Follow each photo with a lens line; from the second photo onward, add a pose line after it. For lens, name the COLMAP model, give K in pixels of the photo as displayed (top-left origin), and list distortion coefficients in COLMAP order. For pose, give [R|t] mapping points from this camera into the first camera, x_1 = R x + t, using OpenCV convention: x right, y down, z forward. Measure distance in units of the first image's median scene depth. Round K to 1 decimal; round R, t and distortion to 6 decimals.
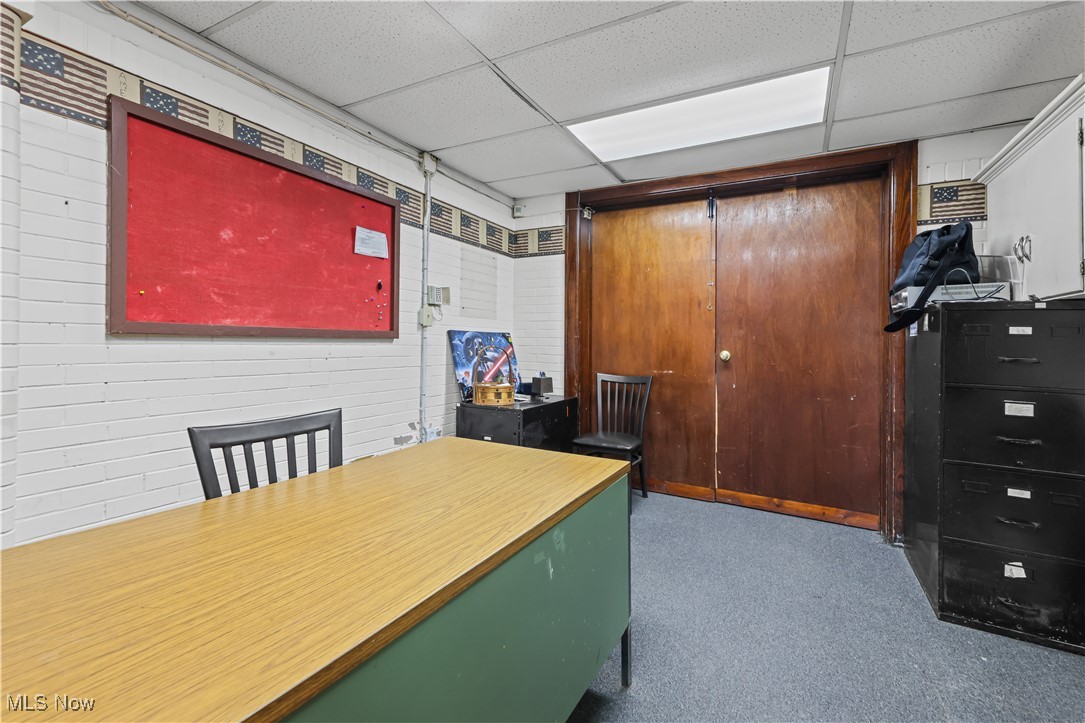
lens RADIAL K [[450.2, 0, 544.4], [0, 450.2, 351.8], [0, 0, 1]] dist [-0.003738, -0.000941]
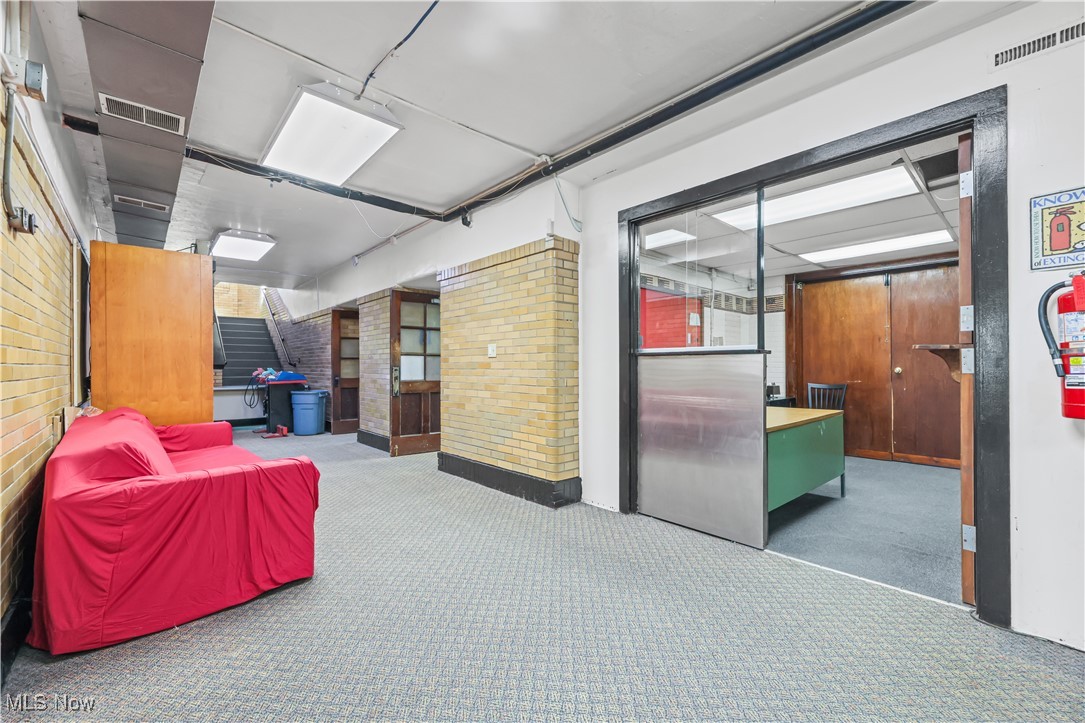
lens RADIAL K [[450.2, 0, 560.8], [0, 450.2, 380.7], [0, 0, 1]] dist [-0.003738, -0.000941]
pose [[0.952040, -0.013592, -0.305671, -0.249599], [0.015051, 0.999884, 0.002416, 0.021834], [0.305602, -0.006900, 0.952134, -0.872427]]
